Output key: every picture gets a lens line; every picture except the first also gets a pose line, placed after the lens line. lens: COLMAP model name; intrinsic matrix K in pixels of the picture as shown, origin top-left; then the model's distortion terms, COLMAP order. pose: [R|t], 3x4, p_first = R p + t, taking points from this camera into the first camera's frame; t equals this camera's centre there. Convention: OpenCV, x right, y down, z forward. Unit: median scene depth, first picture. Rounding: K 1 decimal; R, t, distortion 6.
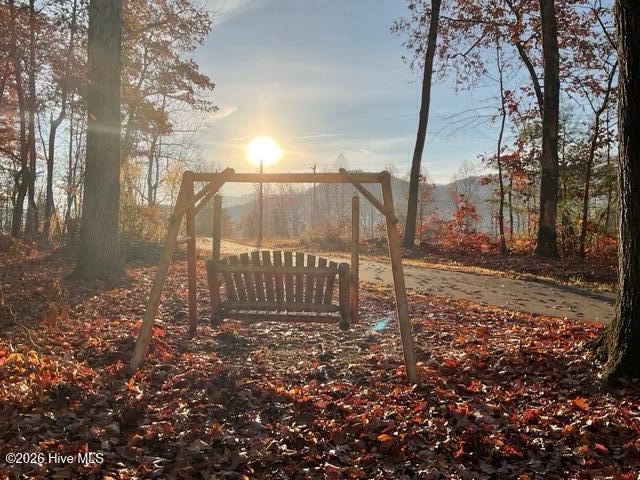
lens RADIAL K [[538.7, 0, 320.5], [0, 538.7, 220.4], [0, 0, 1]] dist [-0.001689, 0.000355]
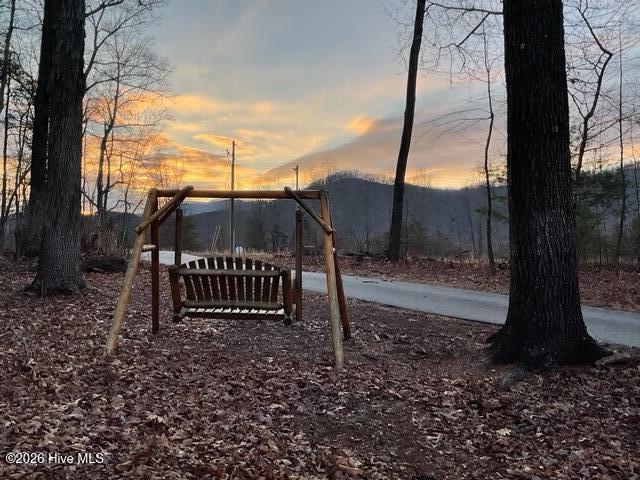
lens RADIAL K [[655.1, 0, 320.0], [0, 655.1, 240.0], [0, 0, 1]] dist [0.008998, -0.003914]
pose [[0.999779, 0.002744, 0.020826, 0.023576], [-0.003021, 0.999907, 0.013306, -0.000481], [-0.020787, -0.013366, 0.999695, -0.118600]]
